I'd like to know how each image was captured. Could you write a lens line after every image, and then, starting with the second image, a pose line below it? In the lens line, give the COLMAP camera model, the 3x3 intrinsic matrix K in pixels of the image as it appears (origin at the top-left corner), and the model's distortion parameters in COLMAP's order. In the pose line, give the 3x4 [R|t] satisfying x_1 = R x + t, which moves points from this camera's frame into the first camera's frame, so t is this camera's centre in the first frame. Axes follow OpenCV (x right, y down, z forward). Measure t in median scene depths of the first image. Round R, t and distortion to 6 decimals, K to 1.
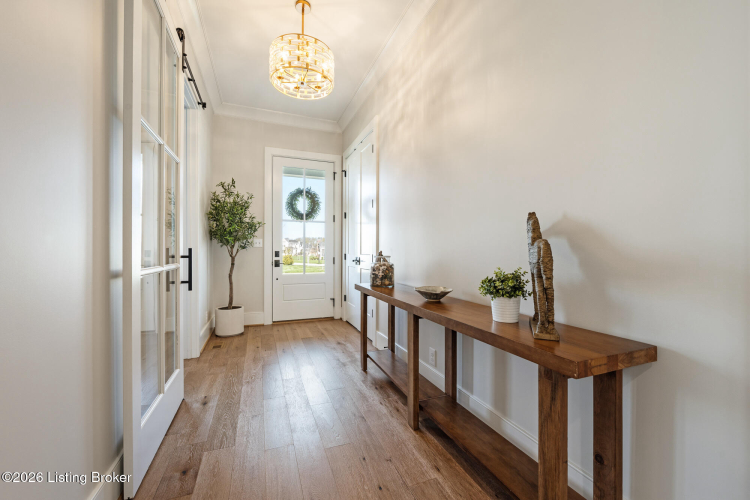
lens RADIAL K [[308.5, 0, 375.0], [0, 308.5, 250.0], [0, 0, 1]] dist [0.001390, 0.000058]
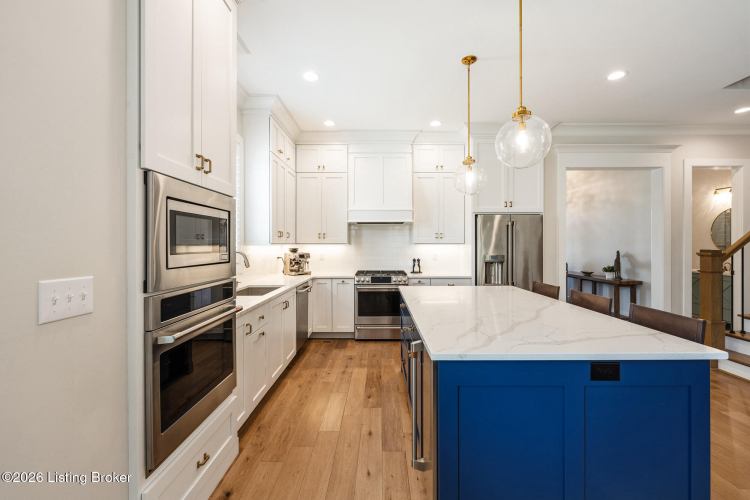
lens RADIAL K [[318.5, 0, 375.0], [0, 318.5, 250.0], [0, 0, 1]] dist [-0.000970, -0.000206]
pose [[0.931862, 0.000351, -0.362812, -0.310285], [0.006293, 0.999833, 0.017130, -0.076397], [0.362758, -0.018246, 0.931705, -1.343374]]
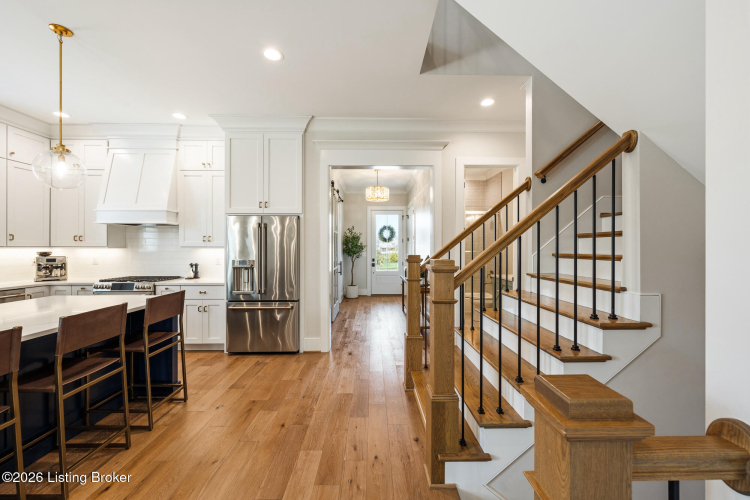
lens RADIAL K [[303.5, 0, 375.0], [0, 303.5, 250.0], [0, 0, 1]] dist [0.000707, -0.000001]
pose [[0.938794, -0.000573, -0.344478, 0.406121], [0.003345, 0.999967, 0.007450, -0.074860], [0.344462, -0.008146, 0.938765, -0.920169]]
